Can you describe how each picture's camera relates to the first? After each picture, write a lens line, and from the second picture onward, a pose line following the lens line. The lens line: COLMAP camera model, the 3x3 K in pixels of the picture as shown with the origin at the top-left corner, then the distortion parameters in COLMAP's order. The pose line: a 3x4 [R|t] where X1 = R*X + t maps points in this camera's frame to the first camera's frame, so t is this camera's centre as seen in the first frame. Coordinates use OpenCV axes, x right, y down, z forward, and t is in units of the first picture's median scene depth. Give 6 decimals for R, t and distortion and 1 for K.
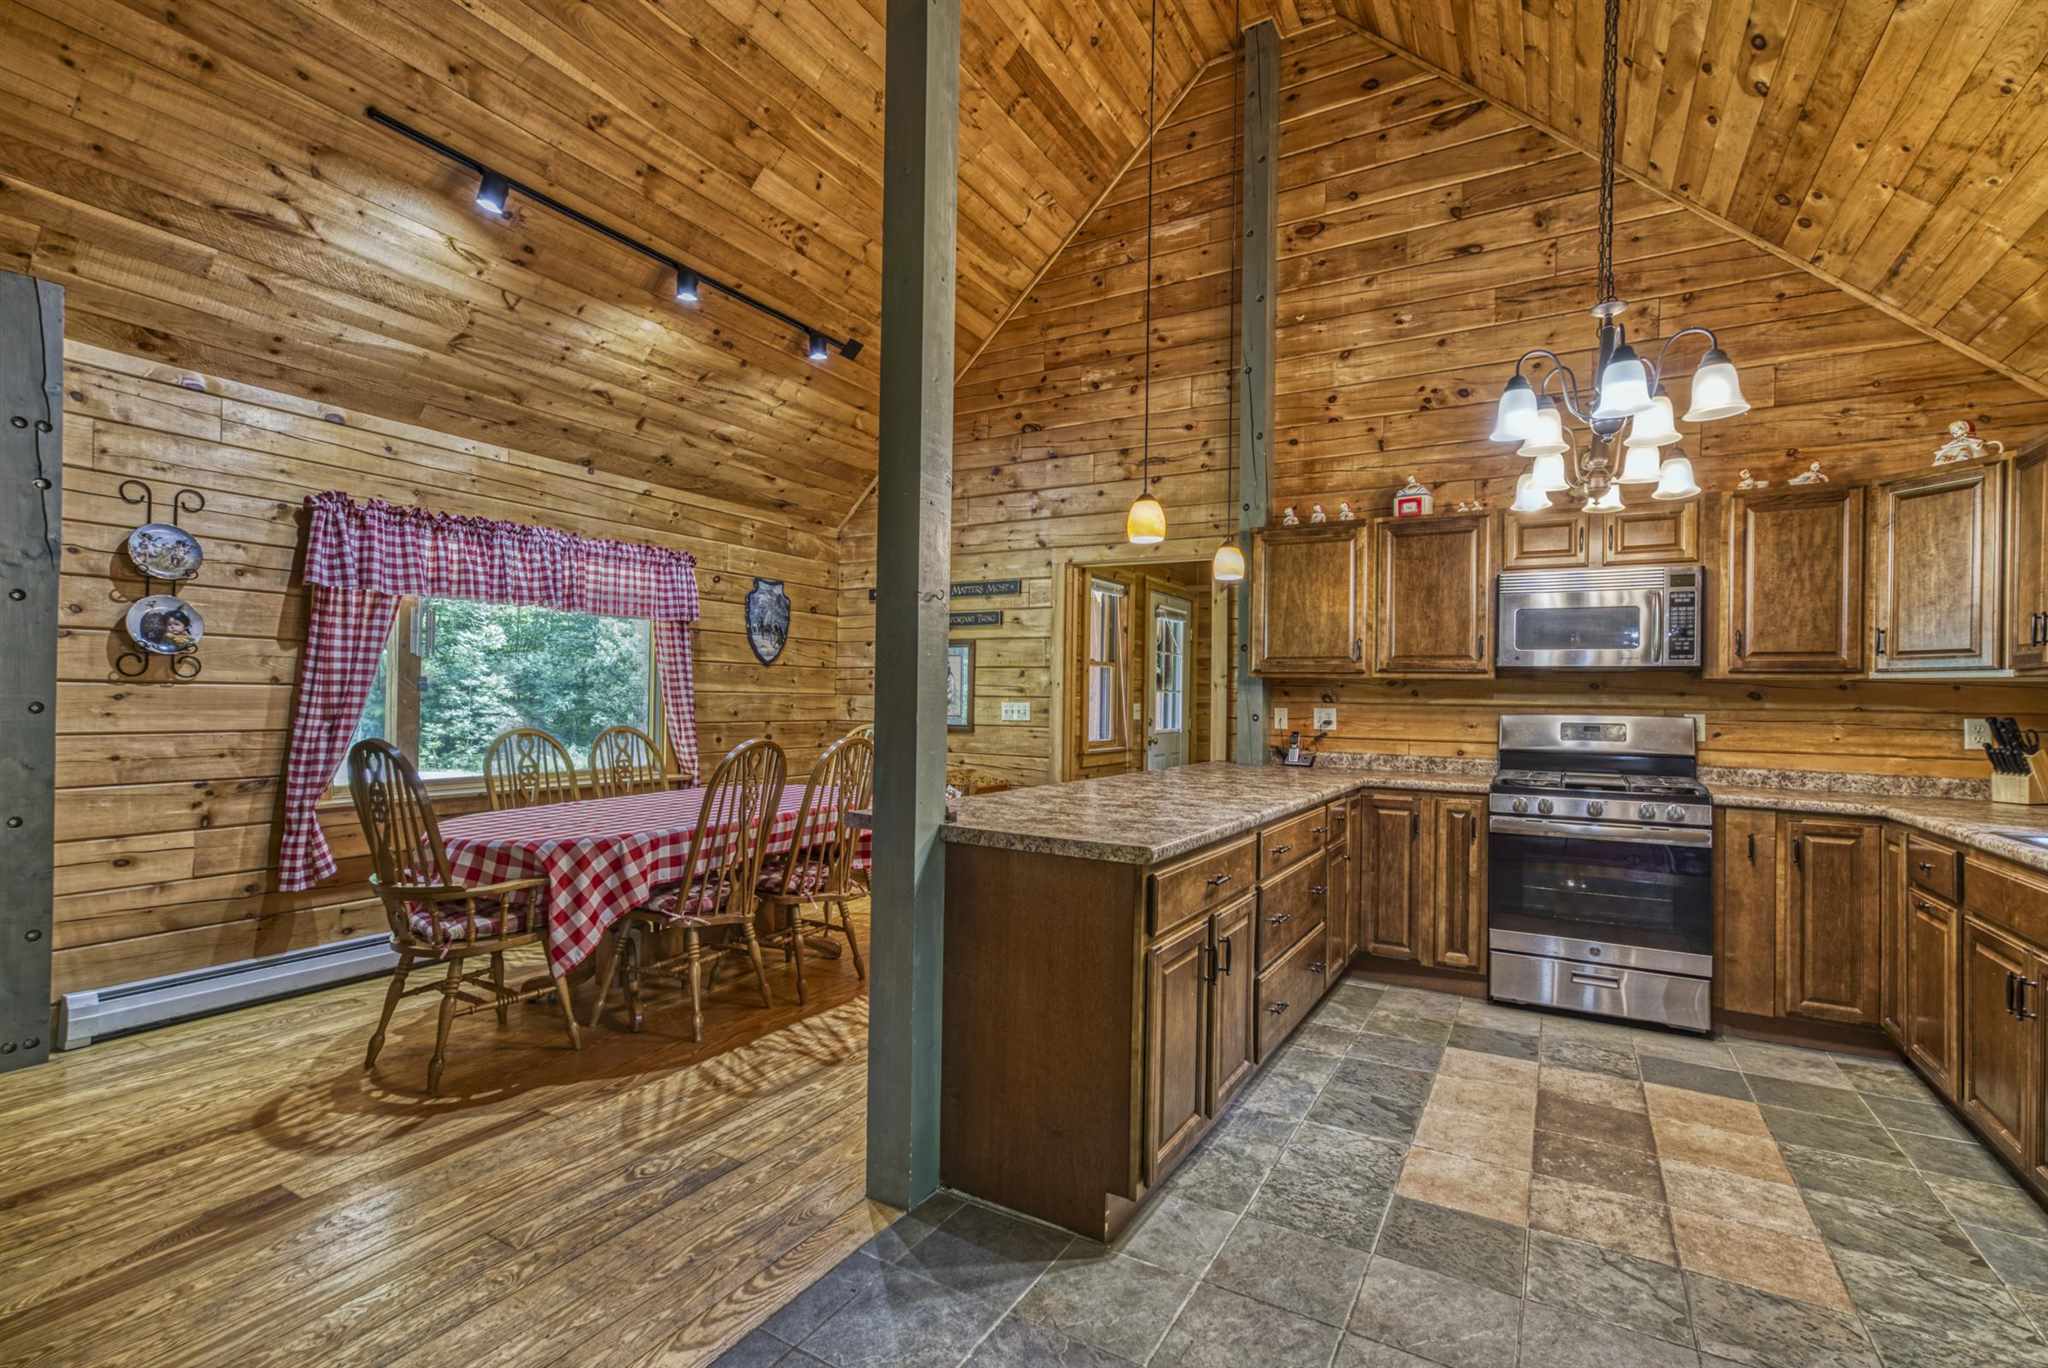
lens RADIAL K [[932.0, 0, 1022.3], [0, 932.0, 689.4], [0, 0, 1]] dist [-0.009033, 0.013571]
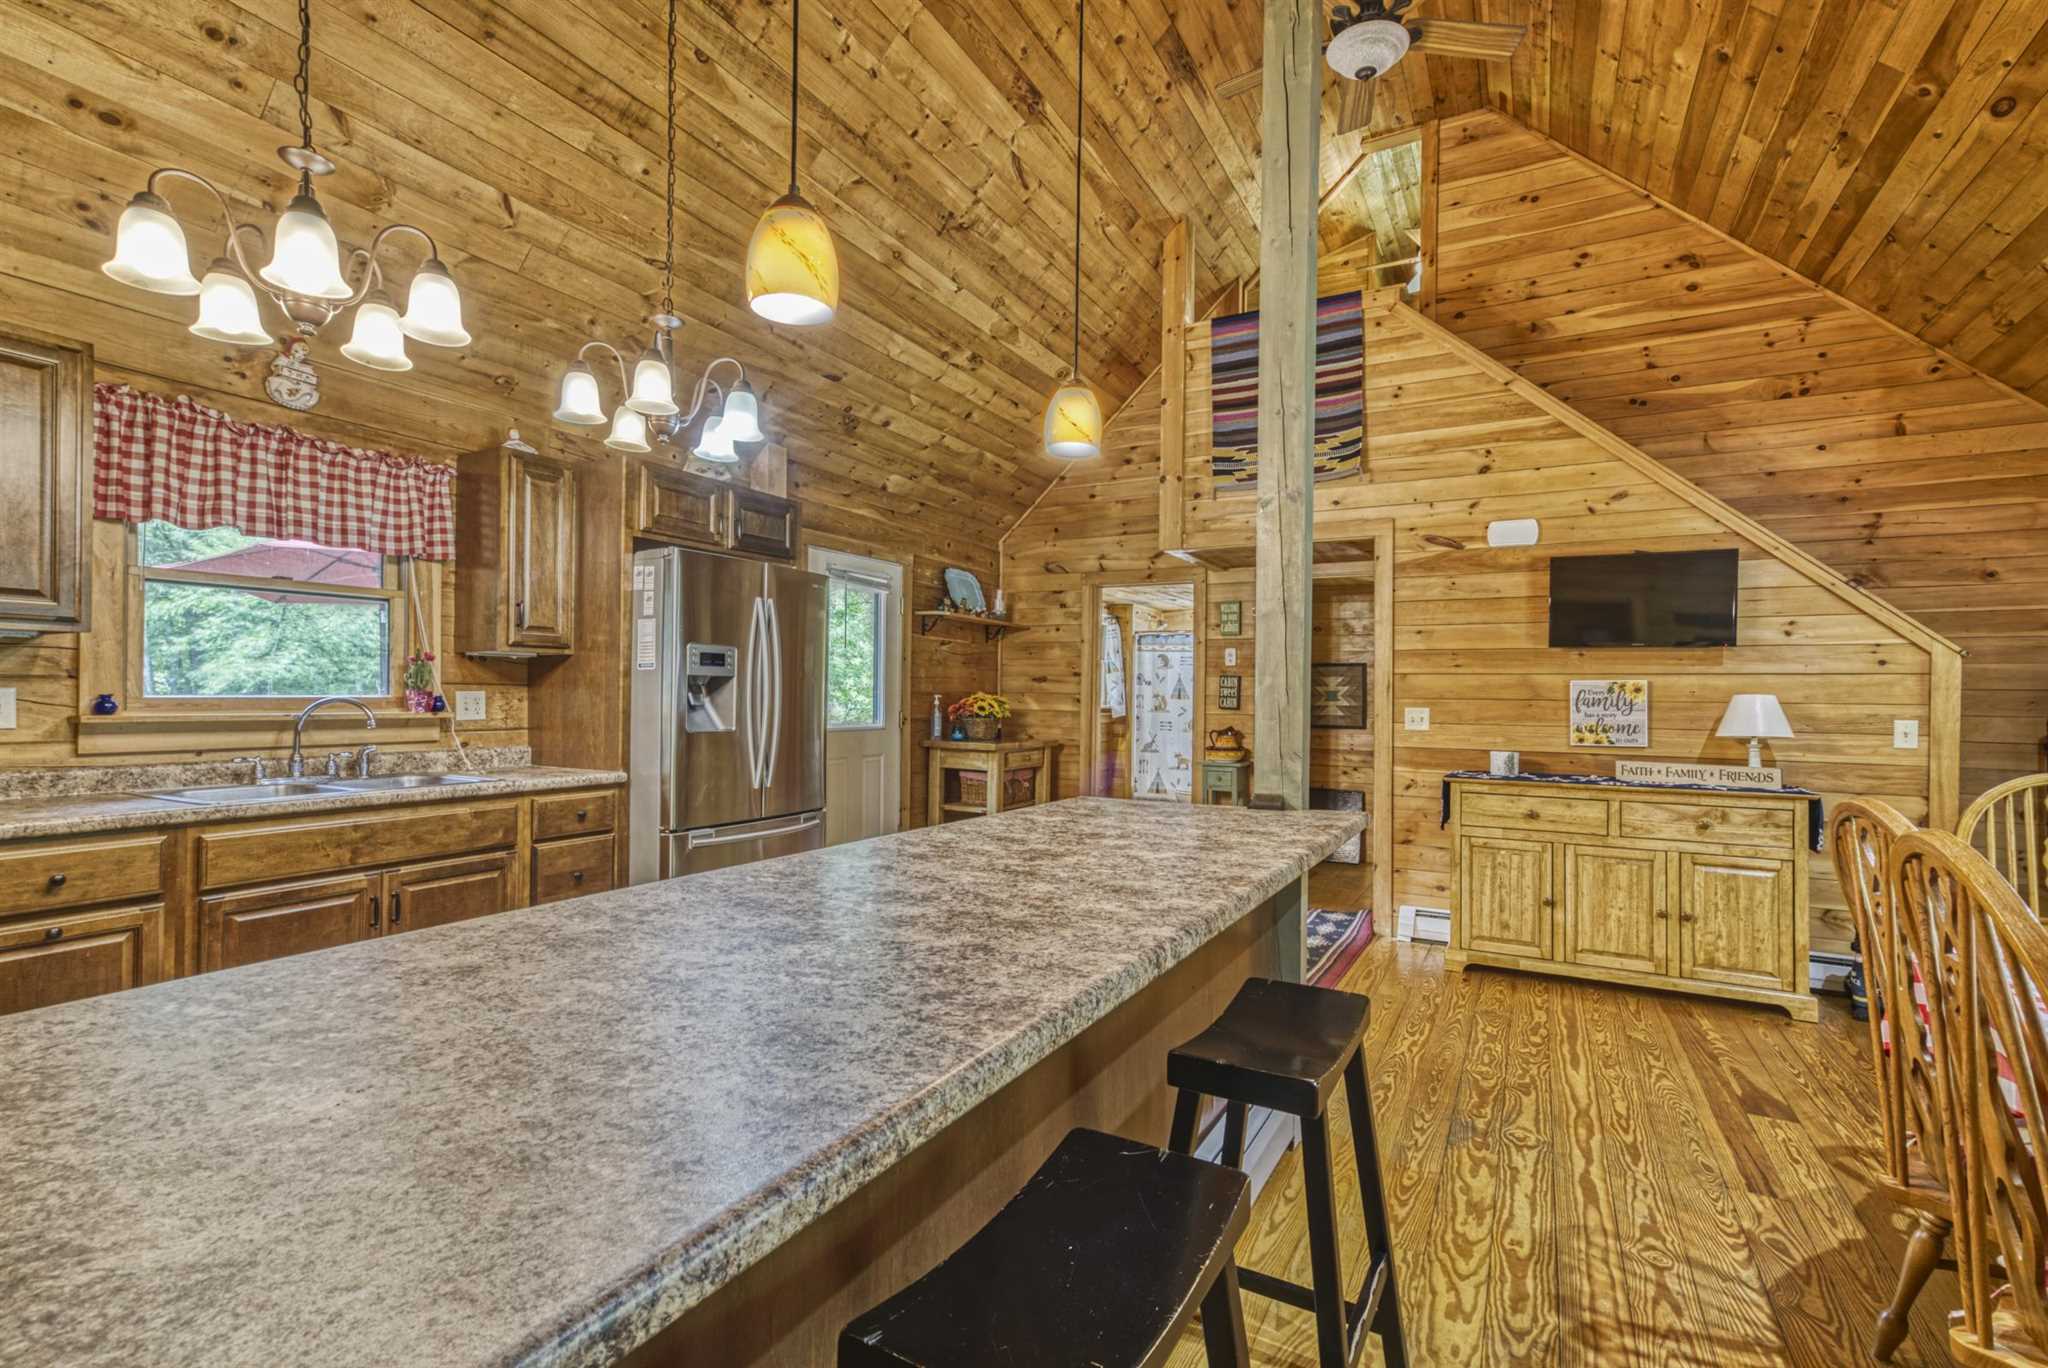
lens RADIAL K [[942.5, 0, 1024.0], [0, 942.5, 684.0], [0, 0, 1]] dist [-0.001387, 0.015373]
pose [[-0.999212, -0.029437, -0.026632, 0.142009], [-0.028873, 0.999356, -0.021306, 0.014526], [0.027242, -0.020520, -0.999418, 1.296059]]
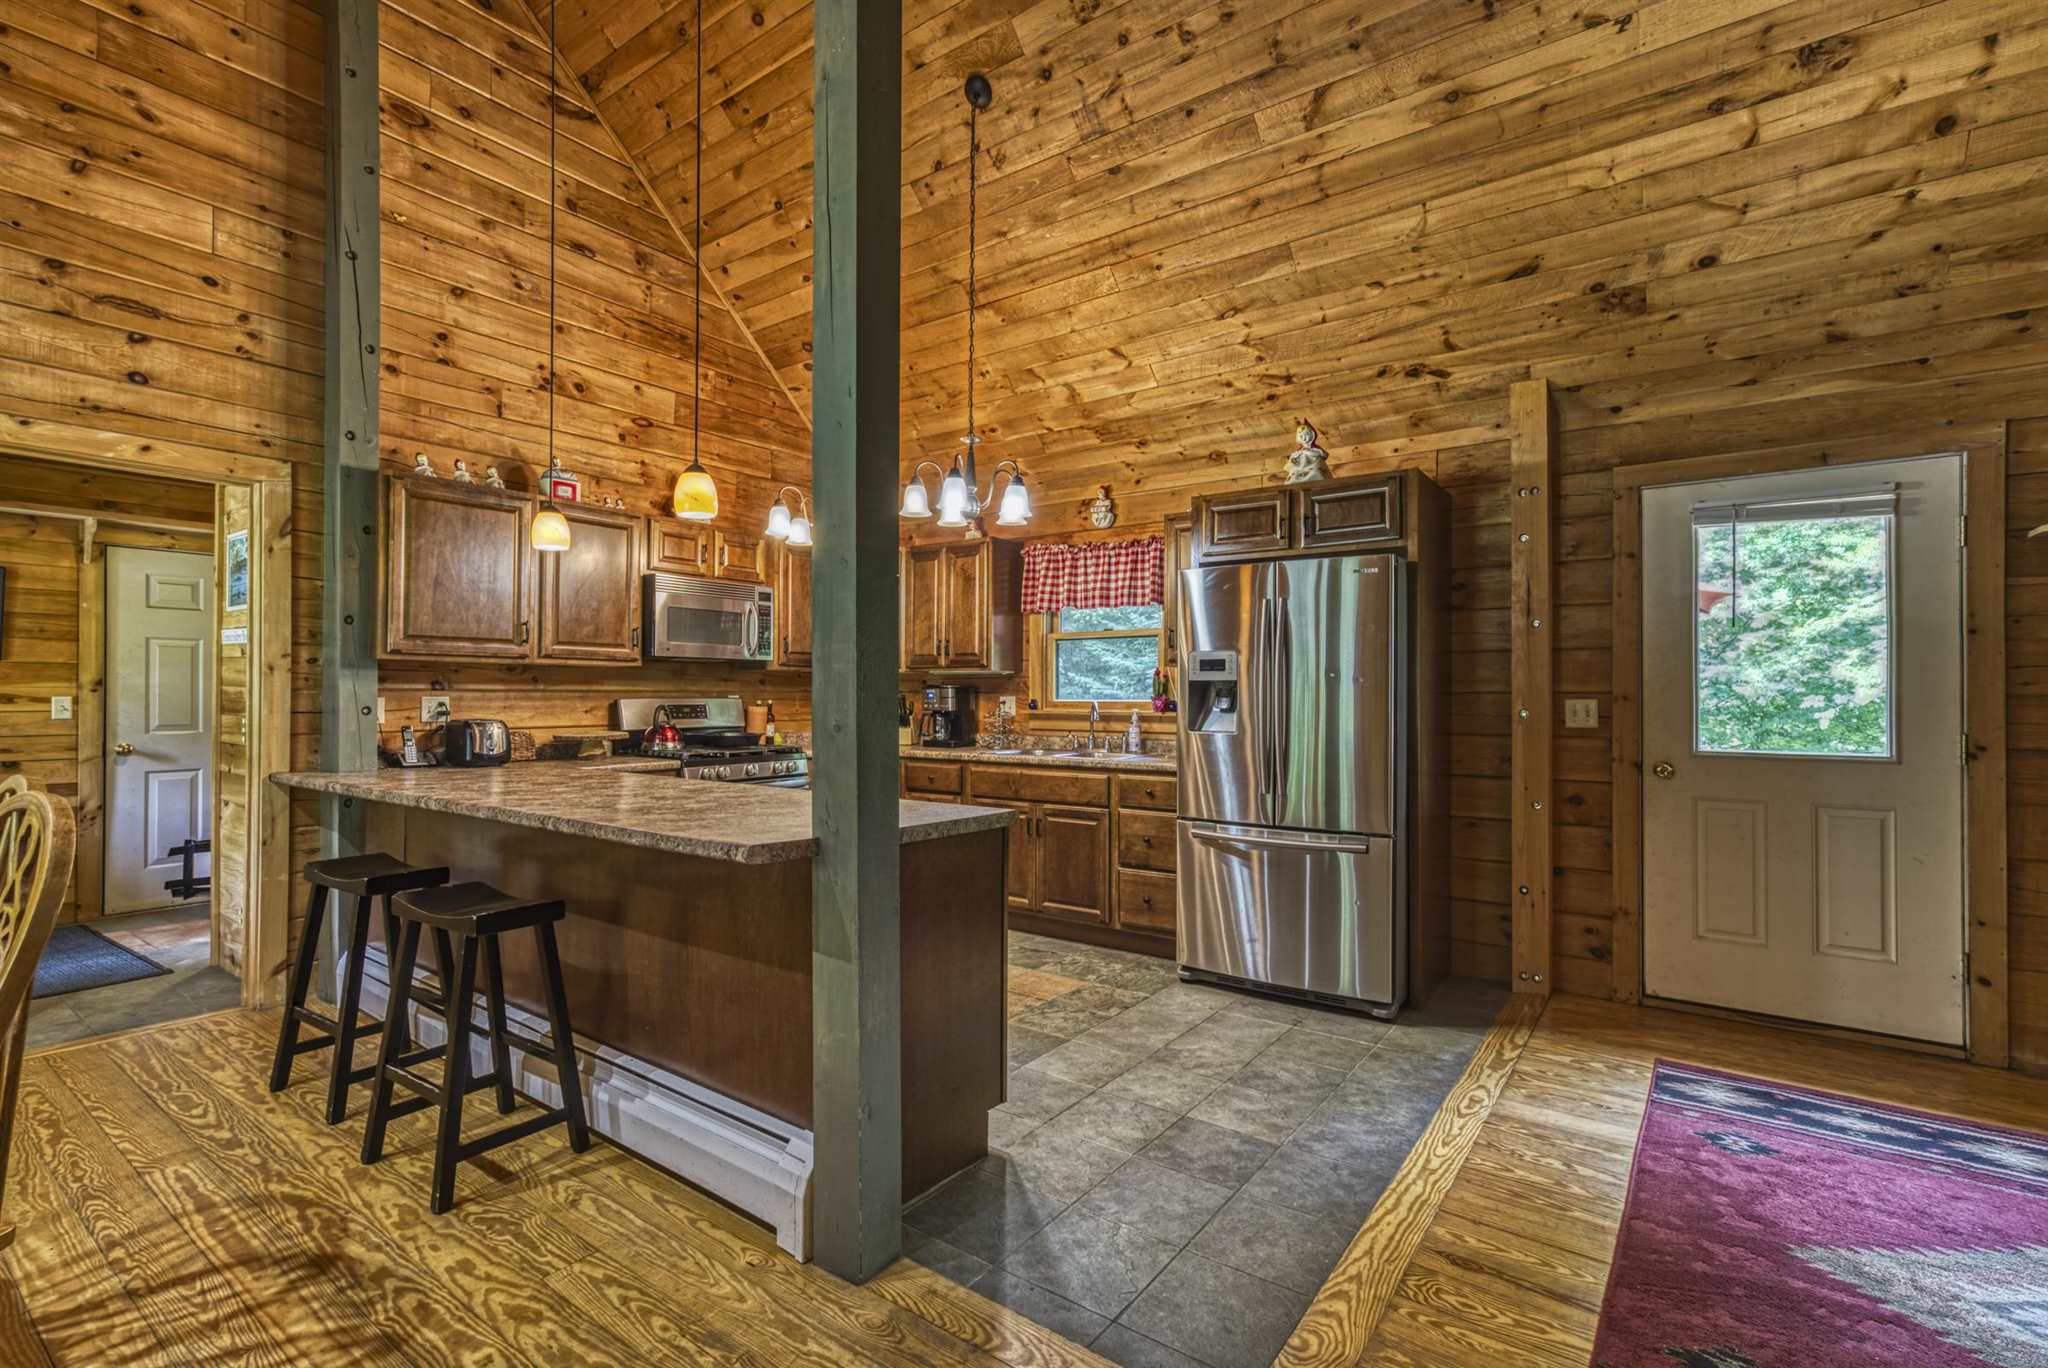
lens RADIAL K [[942.5, 0, 1024.0], [0, 942.5, 684.0], [0, 0, 1]] dist [-0.001387, 0.015373]
pose [[0.108784, -0.005195, 0.994052, -0.571749], [-0.009956, 0.999930, 0.006315, -0.002452], [-0.994016, -0.010584, 0.108725, 0.439839]]
